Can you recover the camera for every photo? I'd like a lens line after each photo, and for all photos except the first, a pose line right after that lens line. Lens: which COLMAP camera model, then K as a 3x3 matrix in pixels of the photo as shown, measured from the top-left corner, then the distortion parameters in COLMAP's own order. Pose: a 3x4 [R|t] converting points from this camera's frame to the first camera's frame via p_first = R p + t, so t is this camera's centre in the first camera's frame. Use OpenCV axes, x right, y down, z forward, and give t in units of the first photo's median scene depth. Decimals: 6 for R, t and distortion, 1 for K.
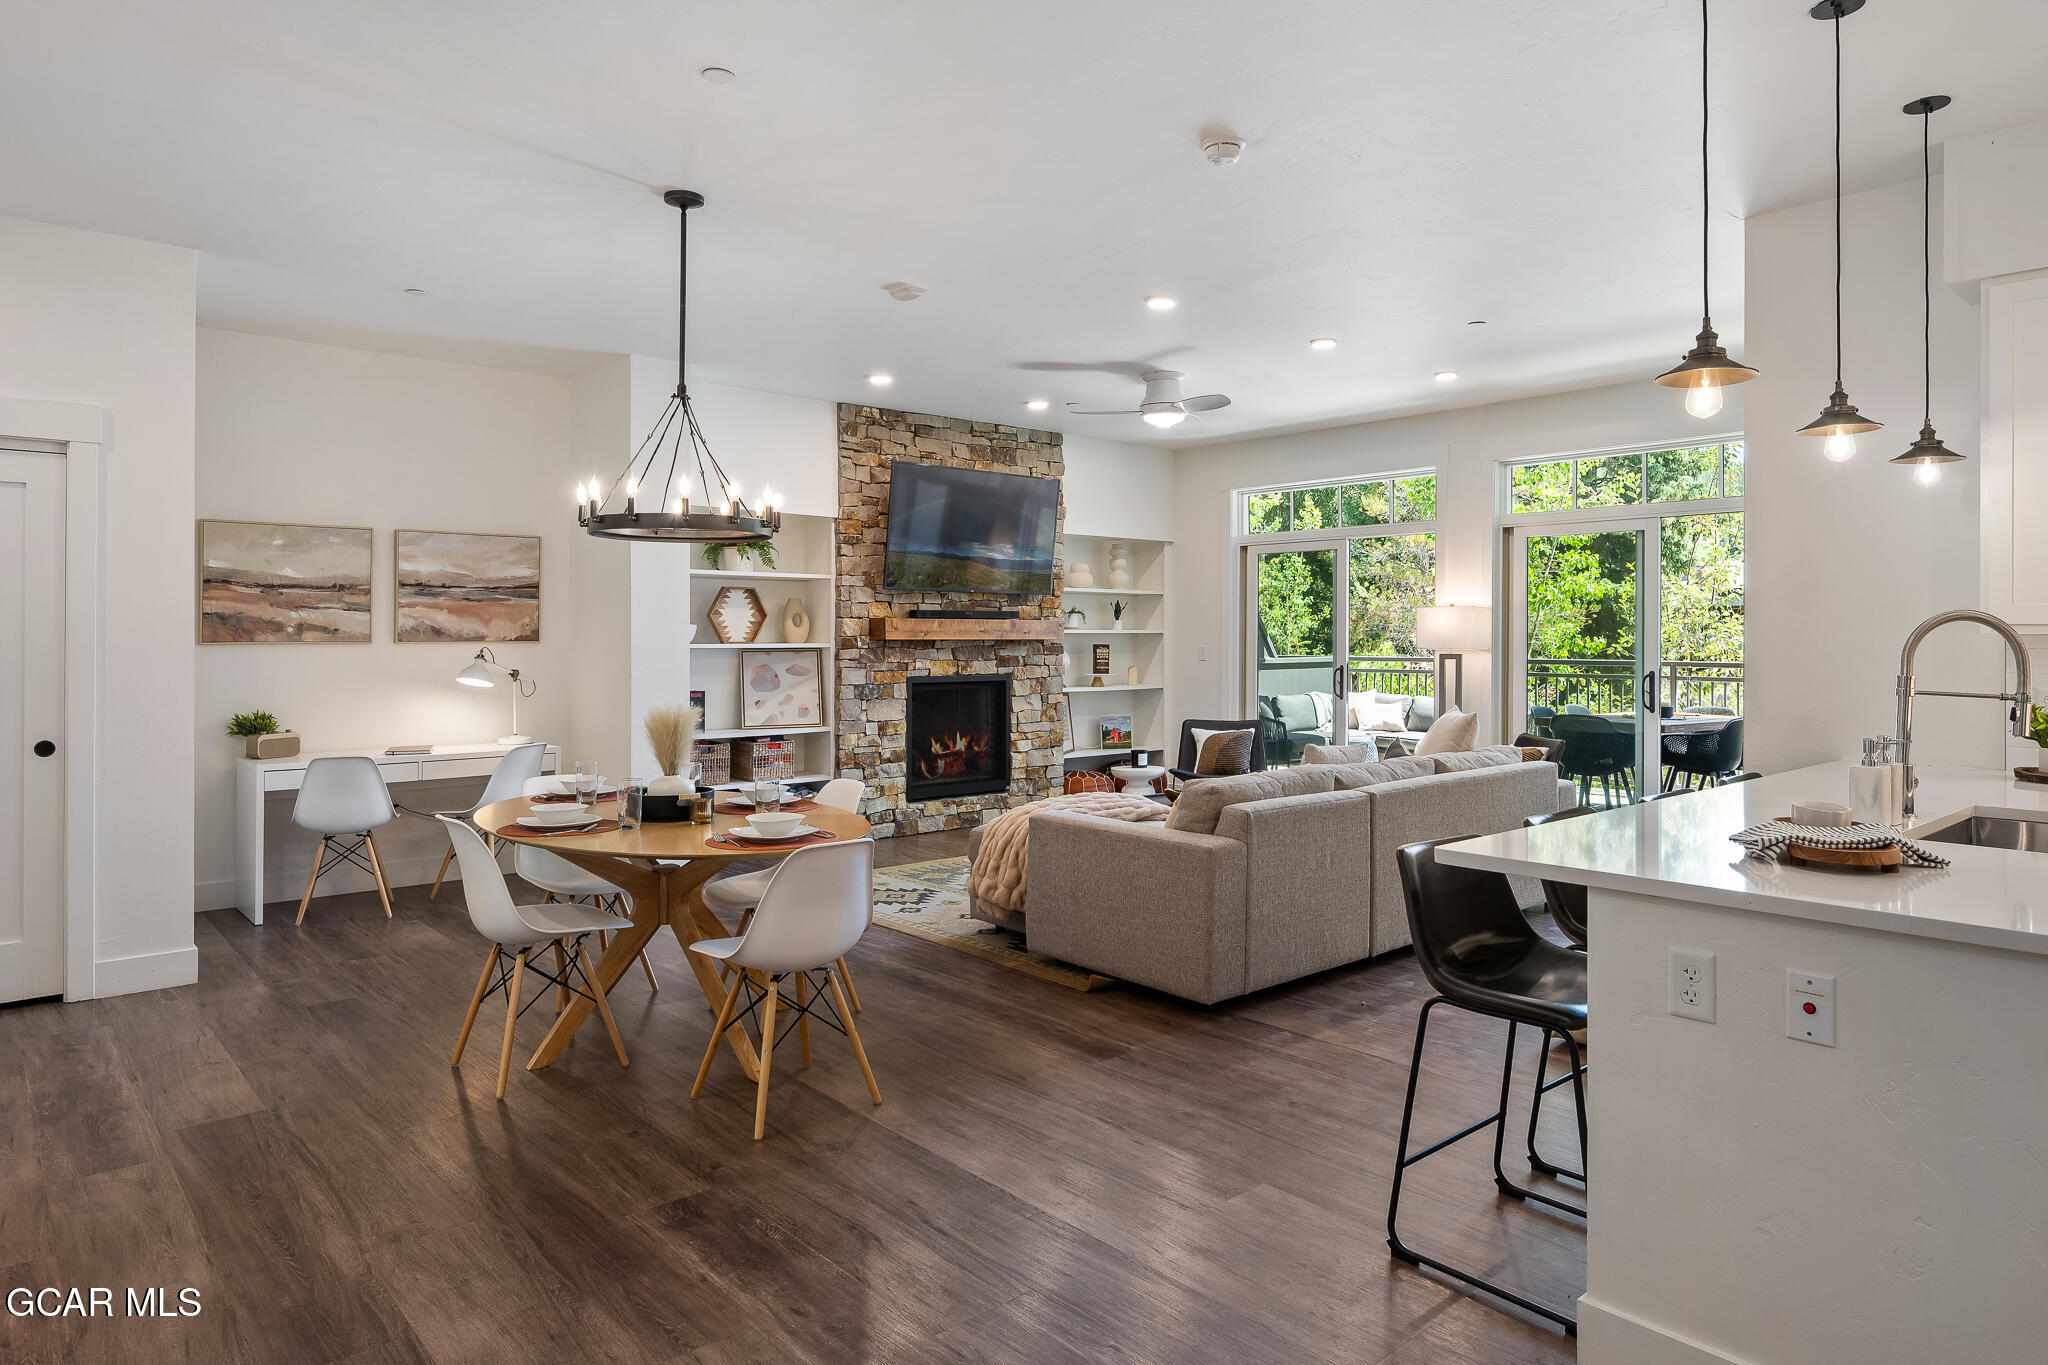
lens RADIAL K [[1231.7, 0, 1056.8], [0, 1231.7, 632.9], [0, 0, 1]] dist [-0.009345, 0.000531]
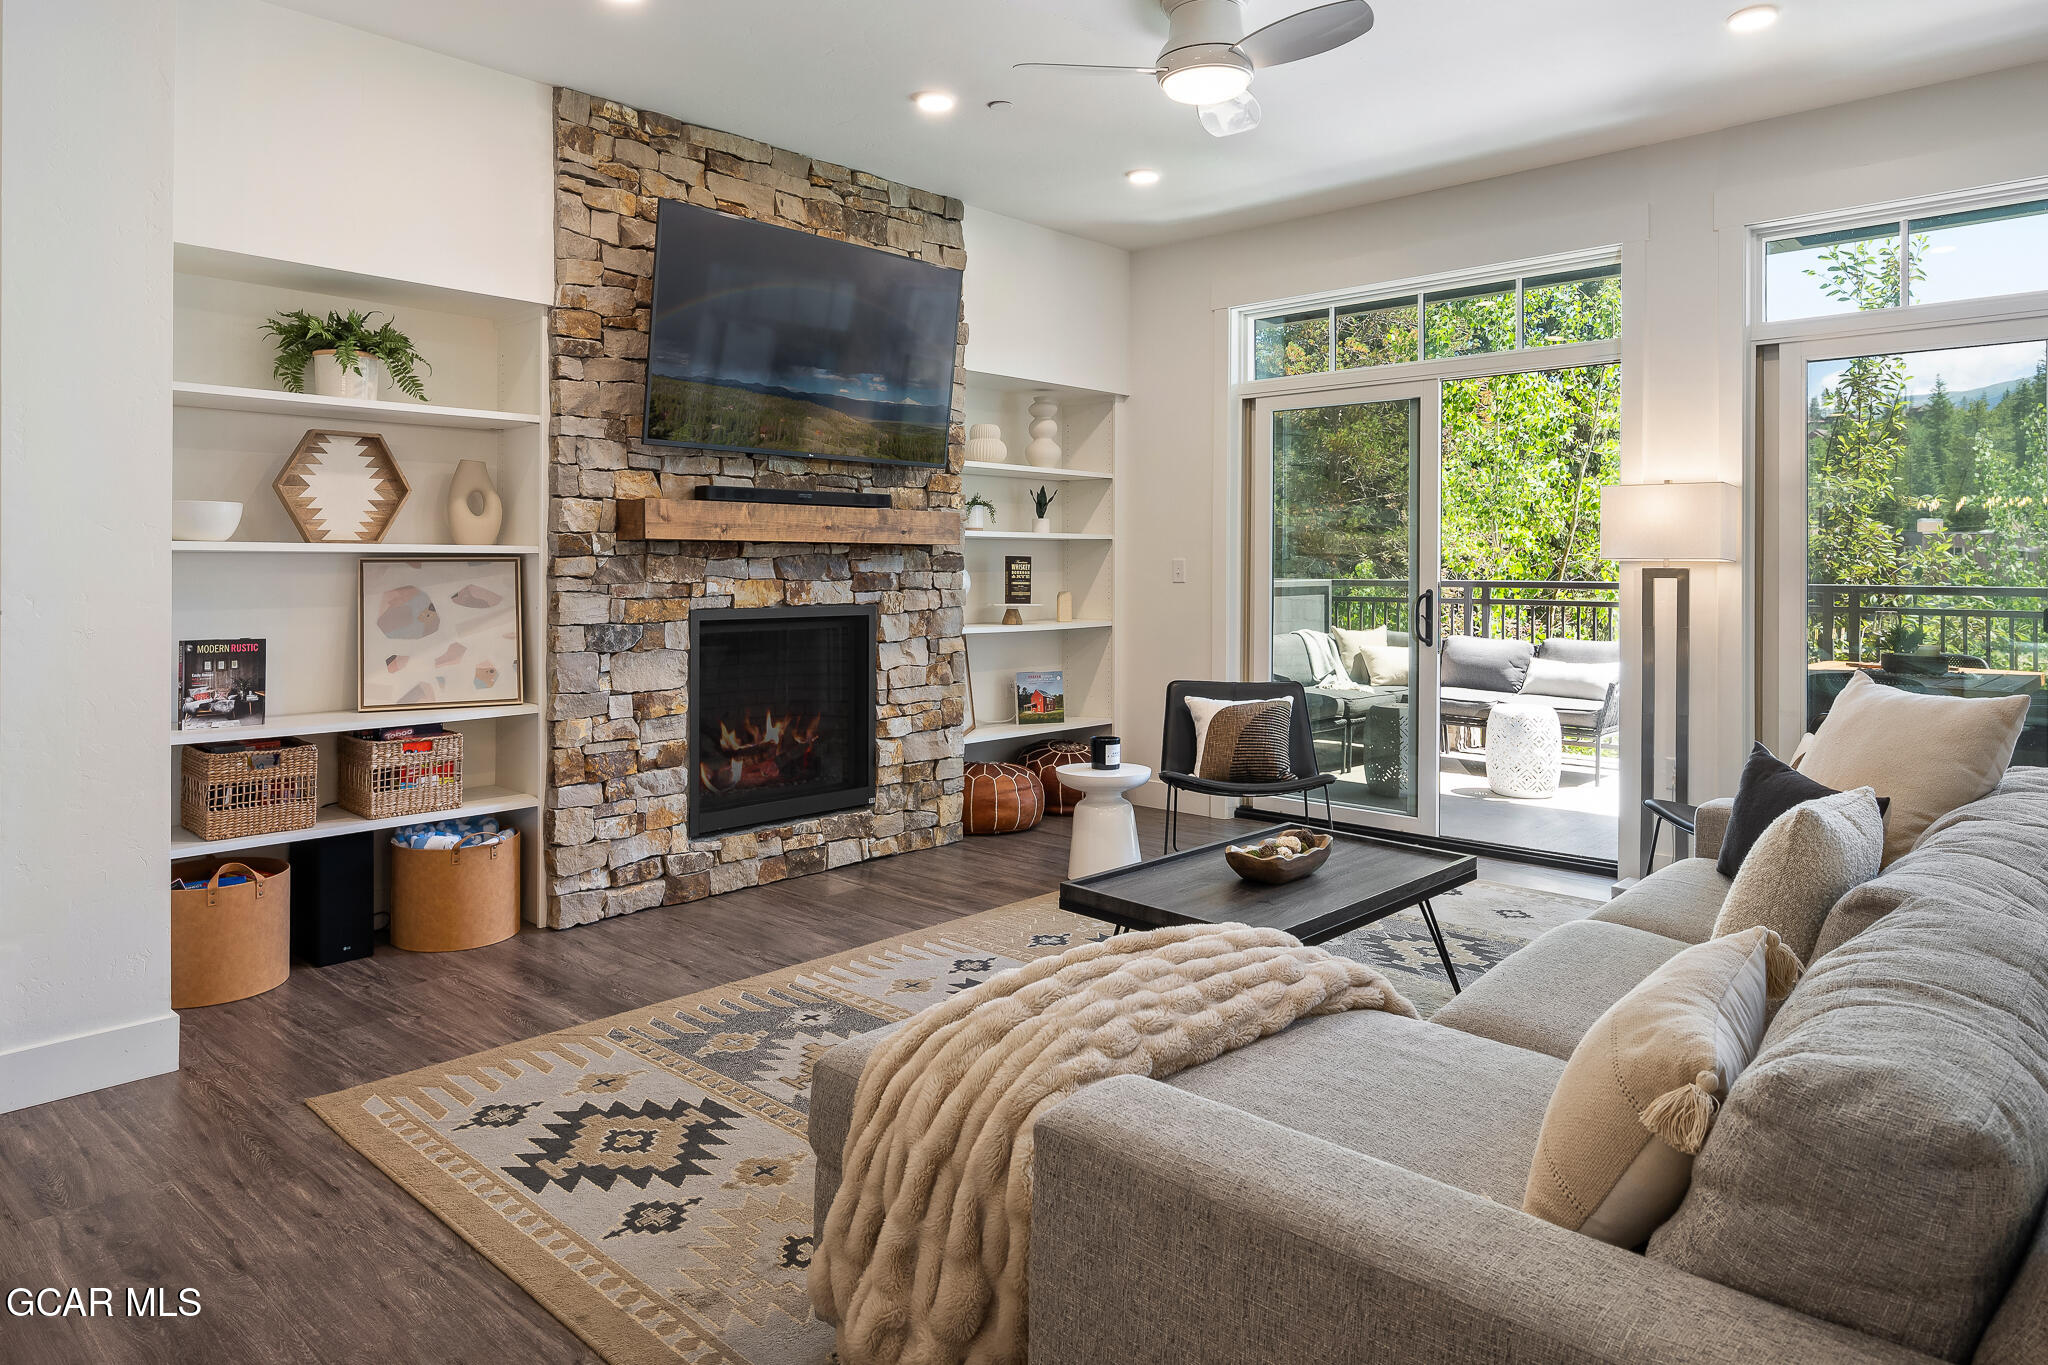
lens RADIAL K [[1276.7, 0, 985.0], [0, 1276.7, 559.5], [0, 0, 1]] dist [-0.003430, -0.000514]
pose [[0.997293, 0.002569, 0.073491, -0.033708], [-0.002508, 0.999996, -0.000912, 0.014079], [-0.073493, 0.000725, 0.997295, 0.435886]]
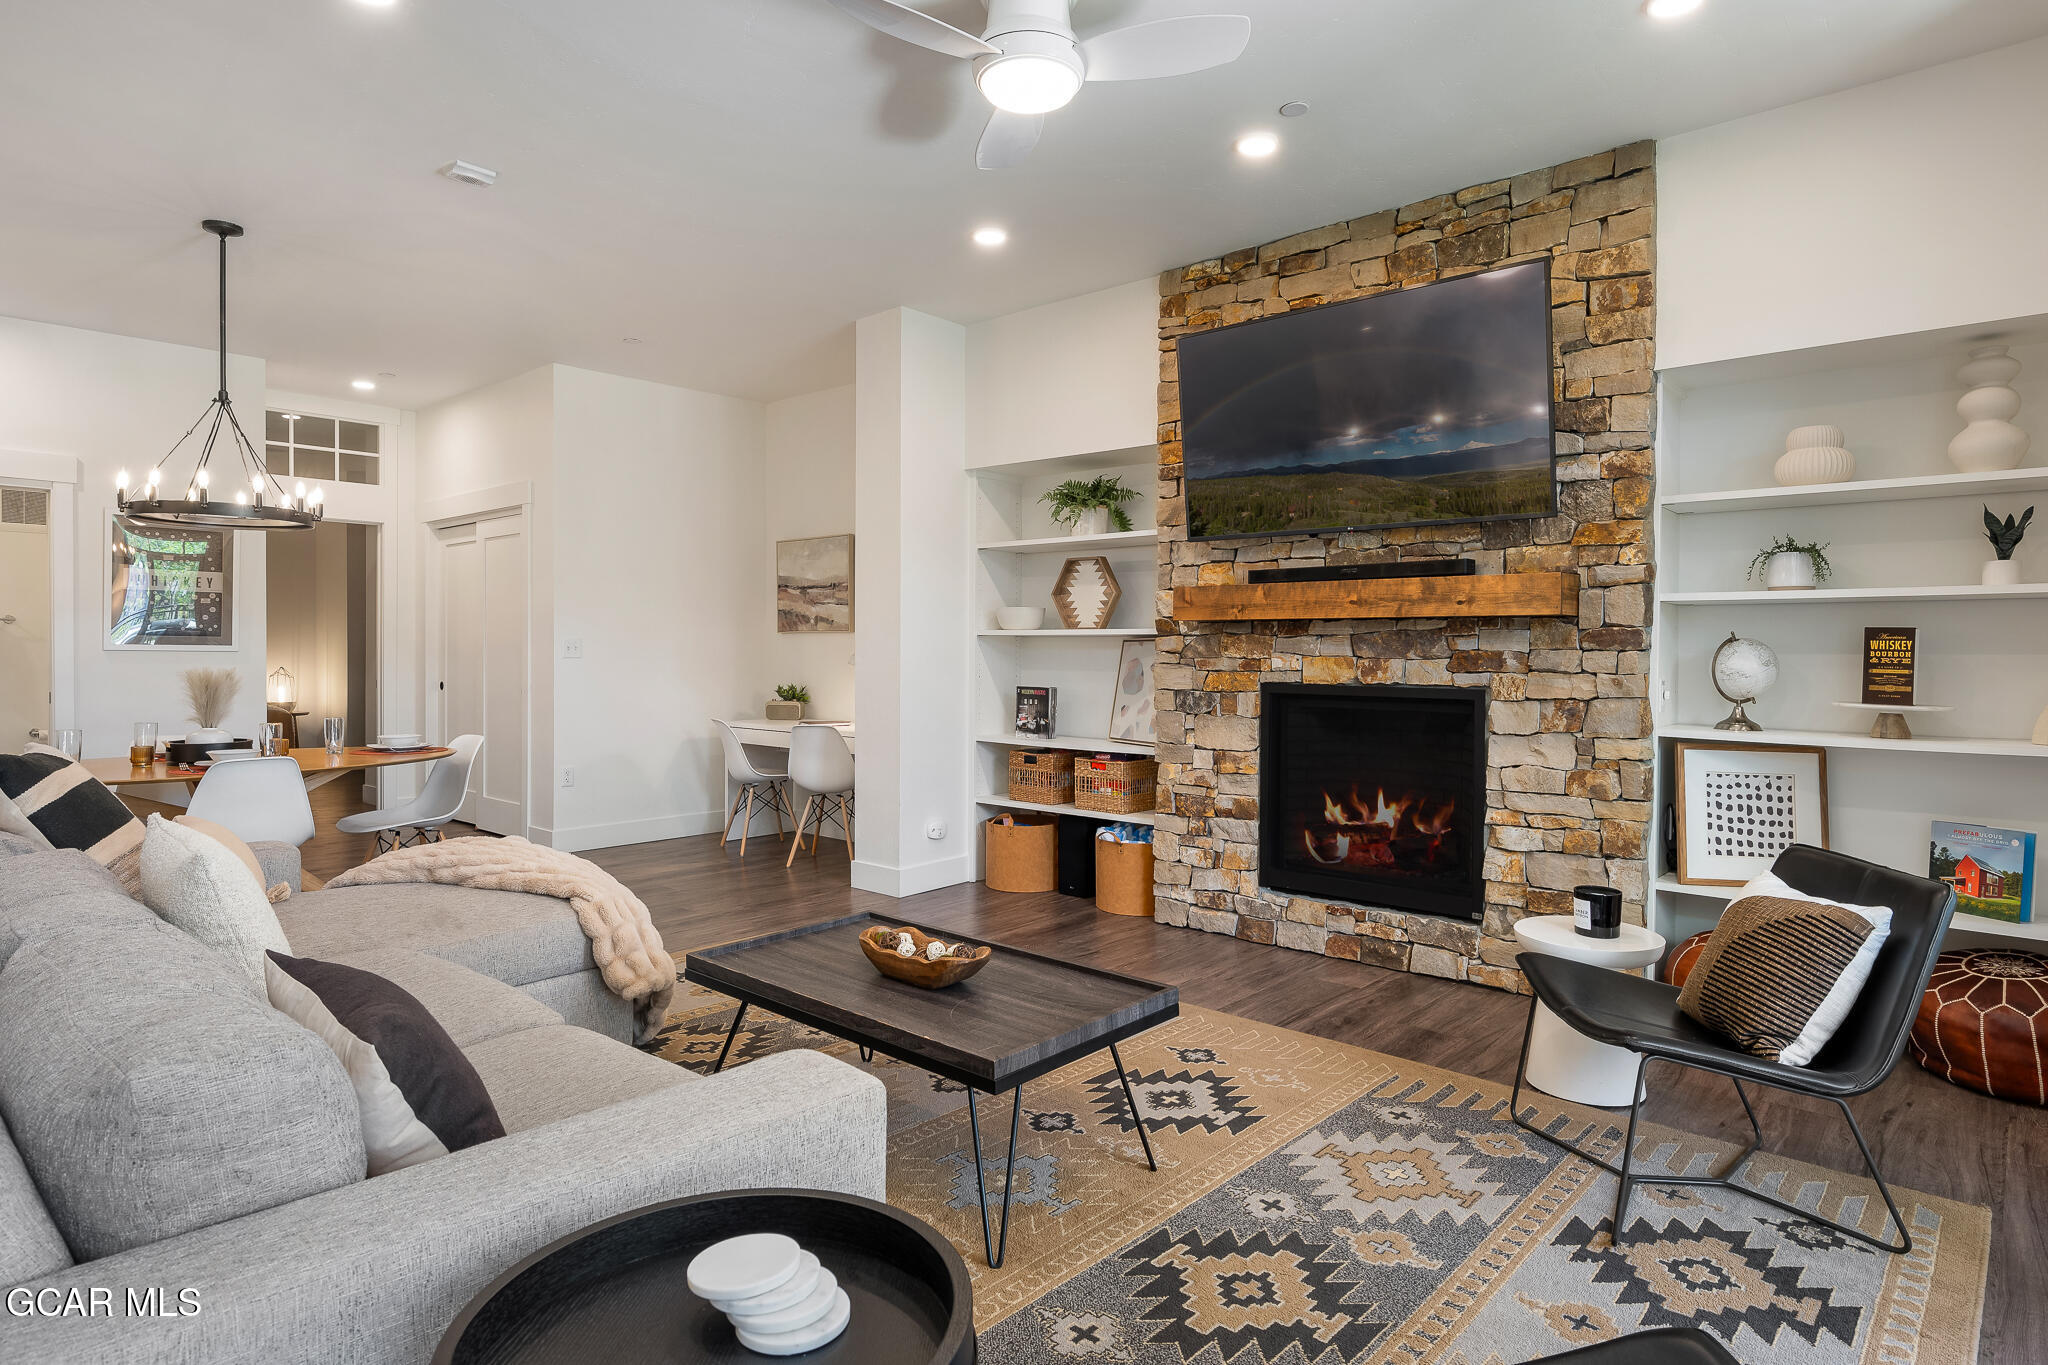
lens RADIAL K [[1126.7, 0, 1036.3], [0, 1126.7, 665.6], [0, 0, 1]] dist [-0.014227, 0.002766]
pose [[0.104482, 0.013294, -0.994438, 0.426067], [-0.002510, 0.999911, 0.013103, 0.020963], [0.994524, 0.001127, 0.104506, 0.847740]]
